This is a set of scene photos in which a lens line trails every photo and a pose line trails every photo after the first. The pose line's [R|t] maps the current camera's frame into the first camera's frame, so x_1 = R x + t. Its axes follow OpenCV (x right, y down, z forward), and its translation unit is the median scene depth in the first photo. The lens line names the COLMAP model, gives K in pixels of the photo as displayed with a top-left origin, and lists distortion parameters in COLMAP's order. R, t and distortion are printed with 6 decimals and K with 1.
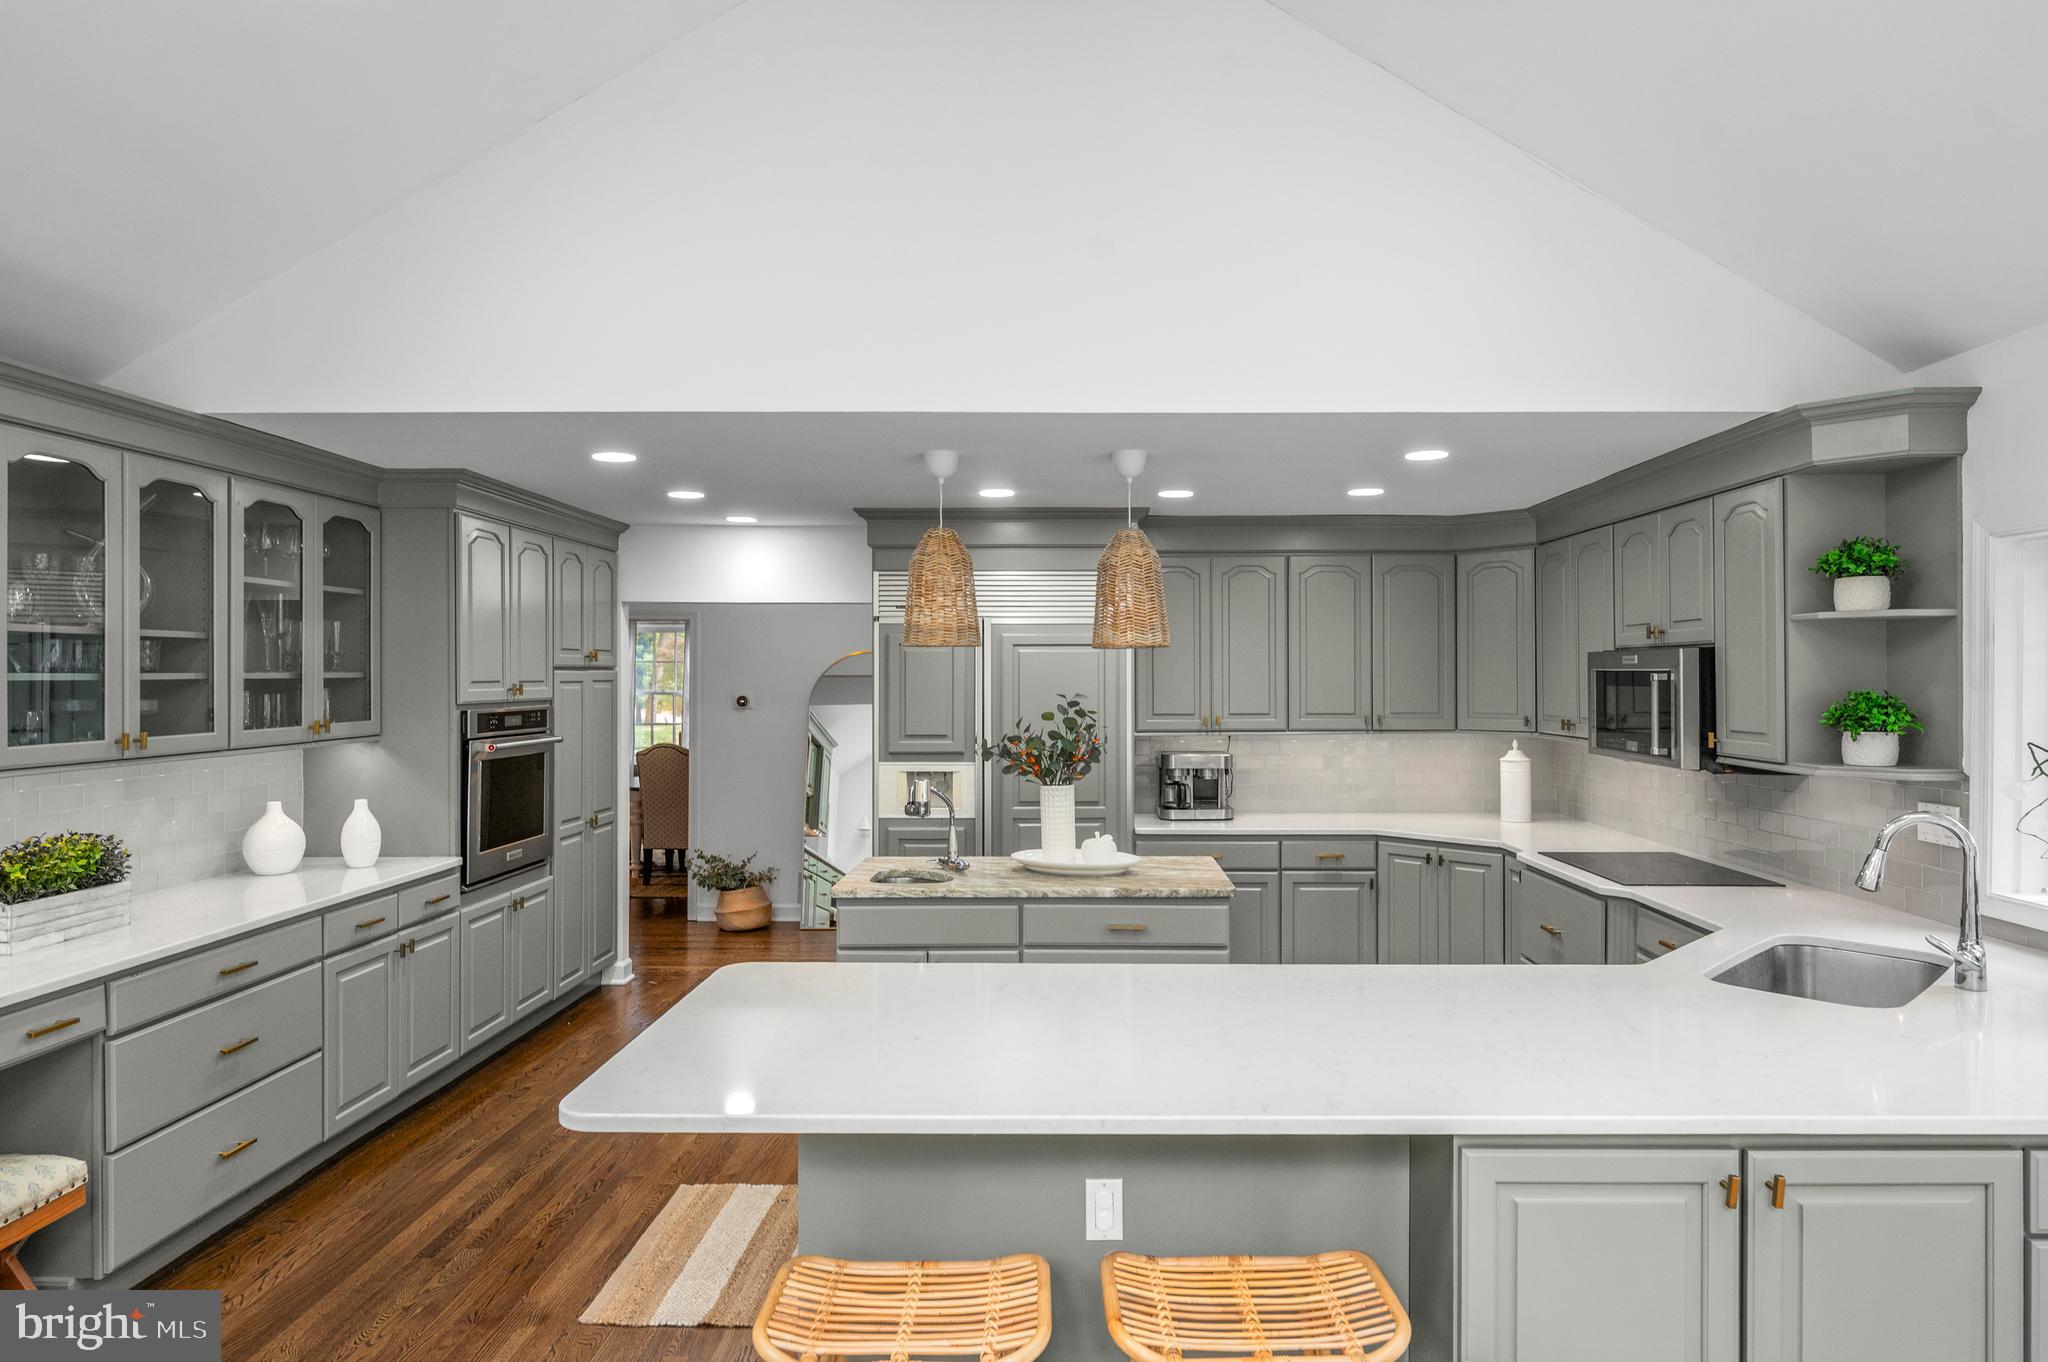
lens RADIAL K [[1176.2, 0, 1068.1], [0, 1176.2, 672.0], [0, 0, 1]] dist [-0.004888, 0.000742]
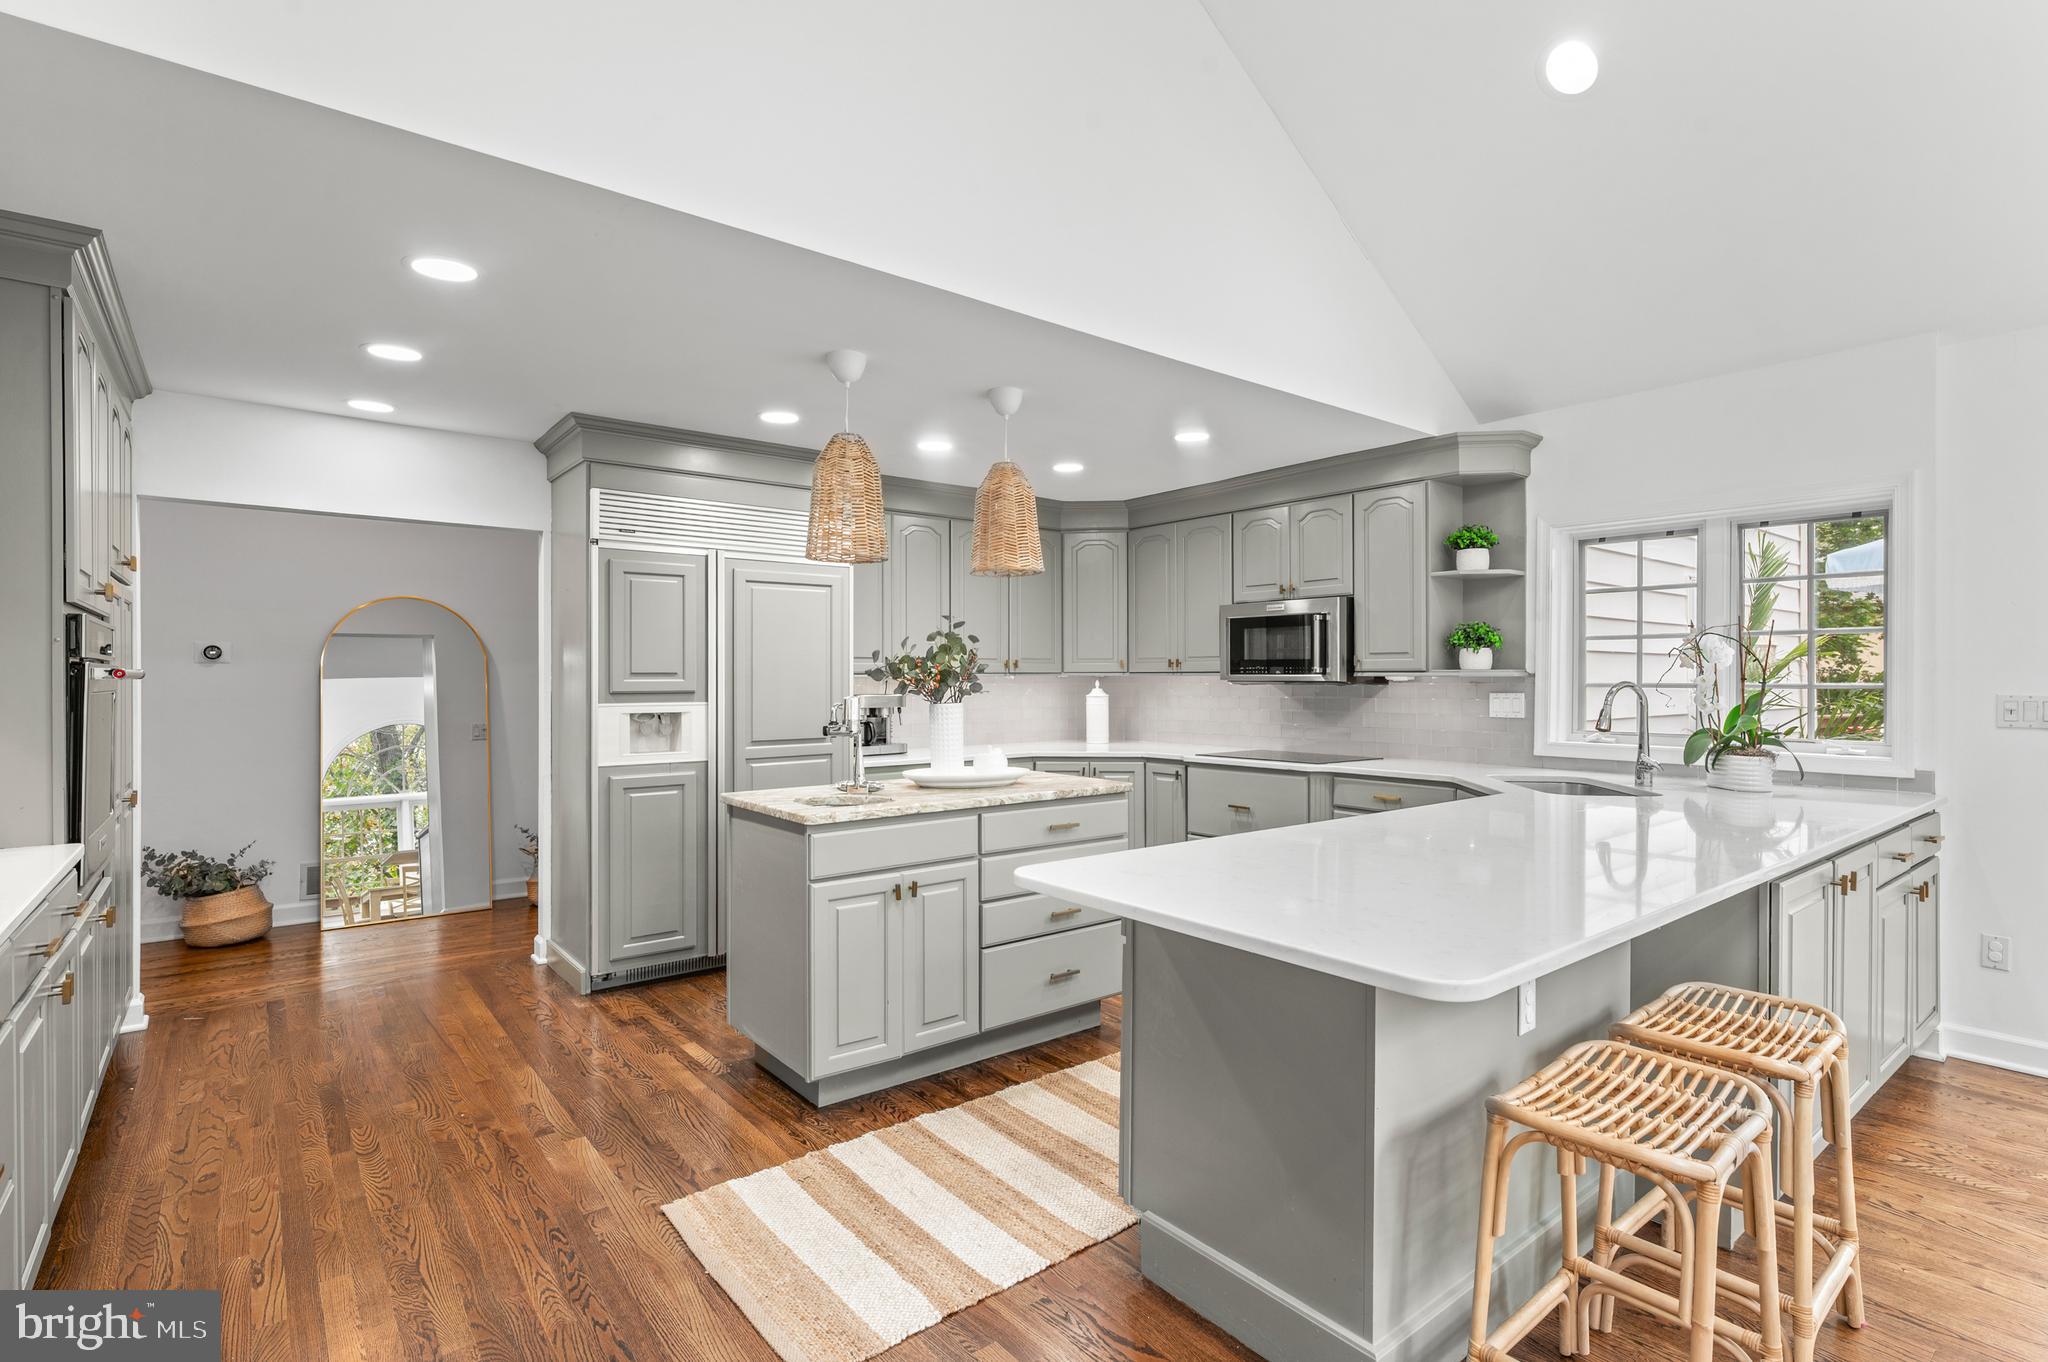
lens RADIAL K [[975.9, 0, 1027.8], [0, 975.9, 670.7], [0, 0, 1]] dist [-0.002900, -0.000987]
pose [[0.779356, 0.004433, 0.626566, -0.503390], [-0.002172, 0.999988, -0.004374, 0.074303], [-0.626578, 0.002048, 0.779356, 0.304274]]
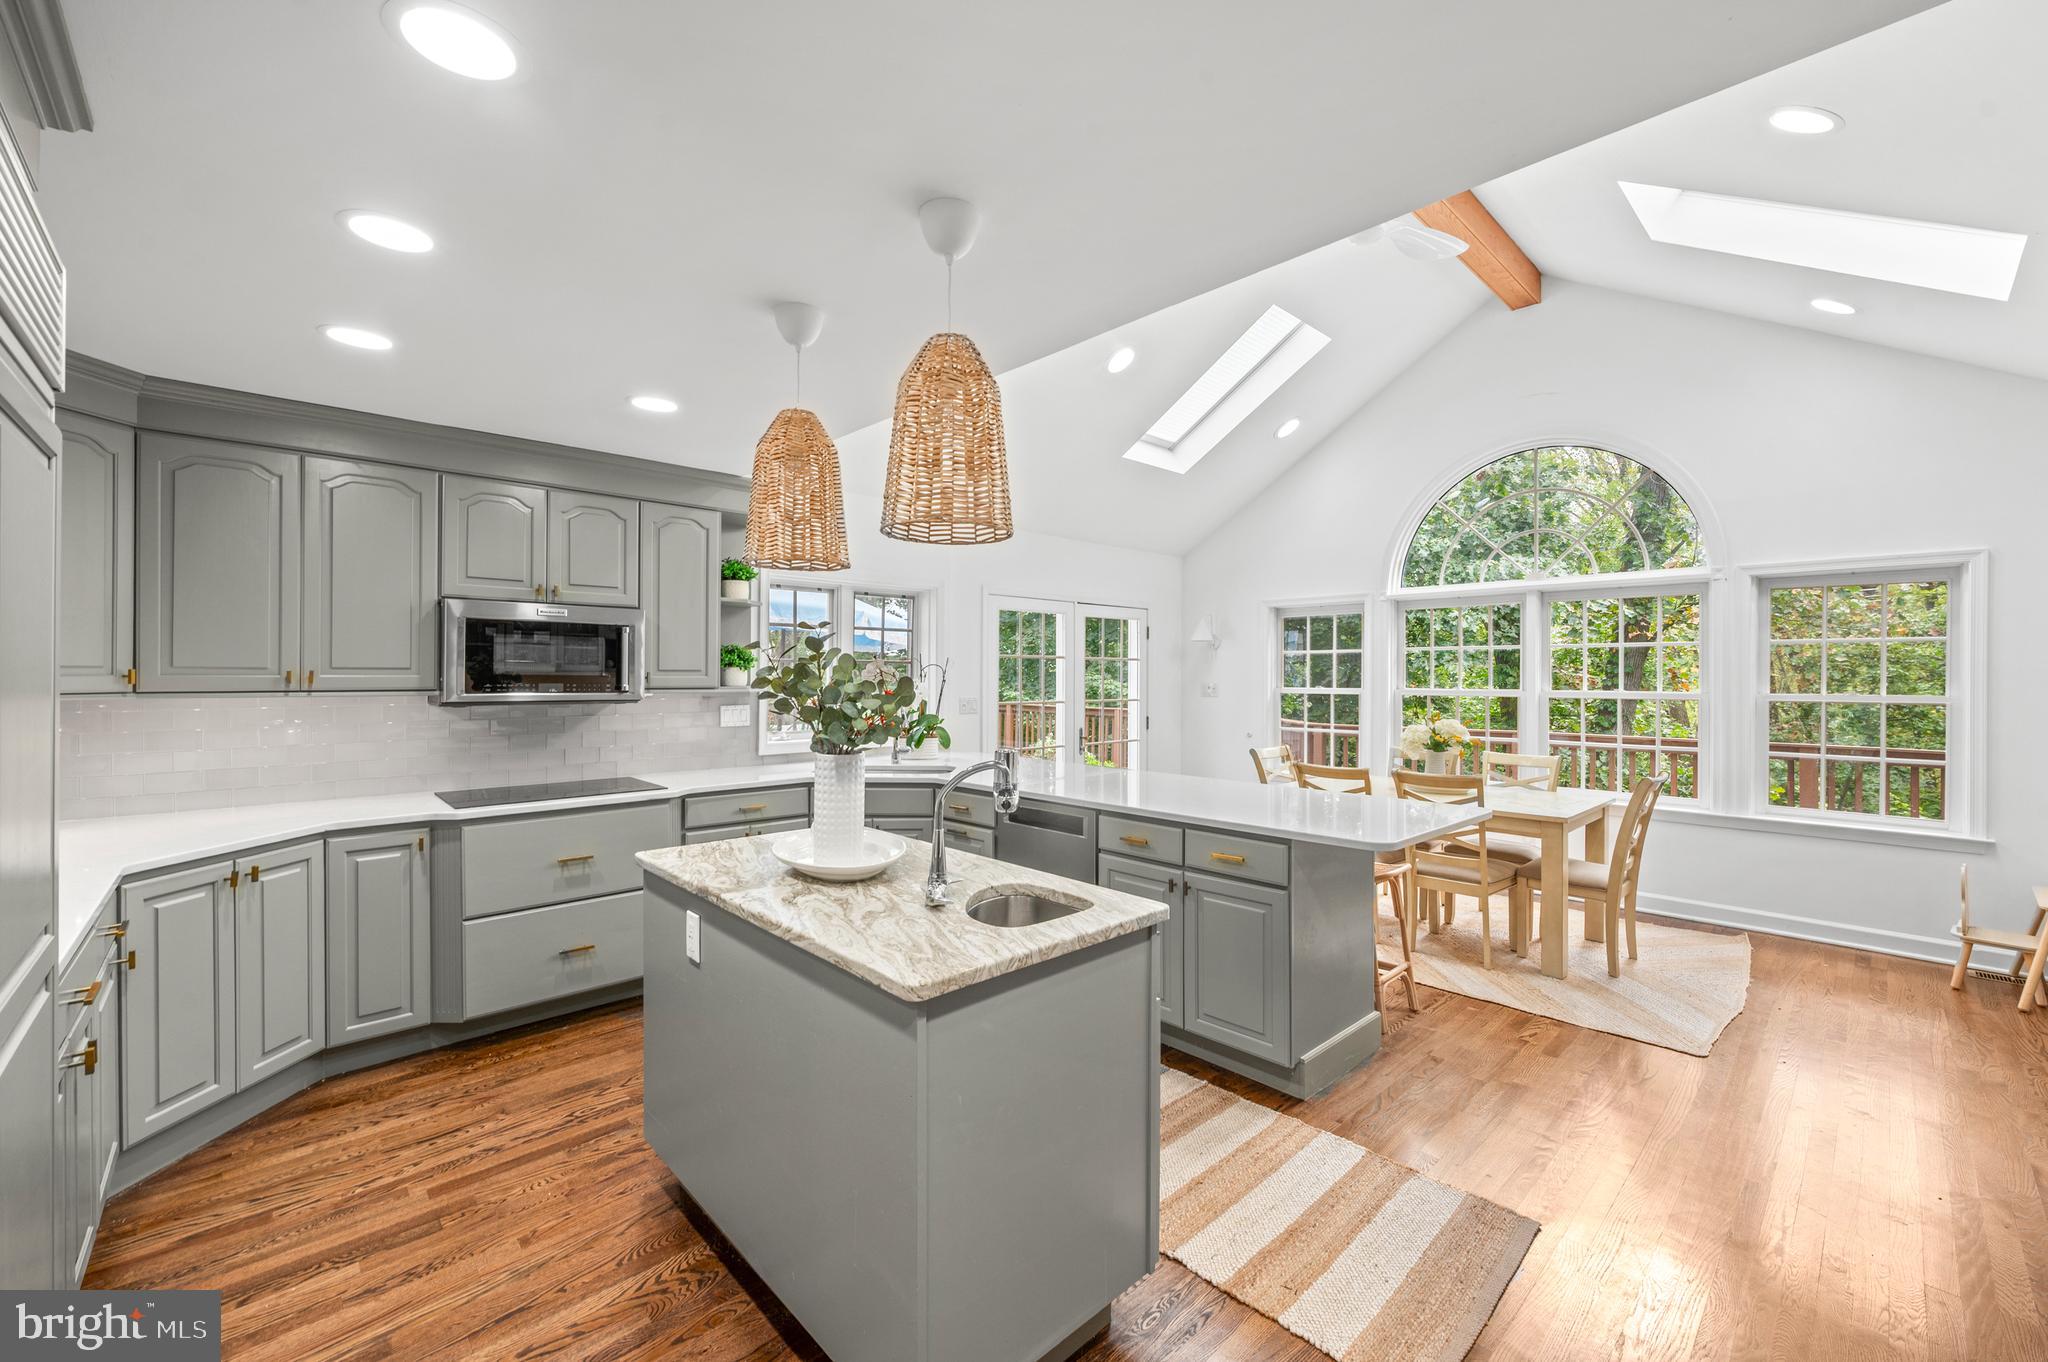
lens RADIAL K [[824.8, 0, 1030.7], [0, 824.8, 677.5], [0, 0, 1]] dist [0.007755, -0.001257]
pose [[-0.692346, -0.000680, 0.721566, -0.455311], [-0.002041, 0.999997, -0.001017, 0.055921], [-0.721563, -0.002177, -0.692345, 1.310531]]
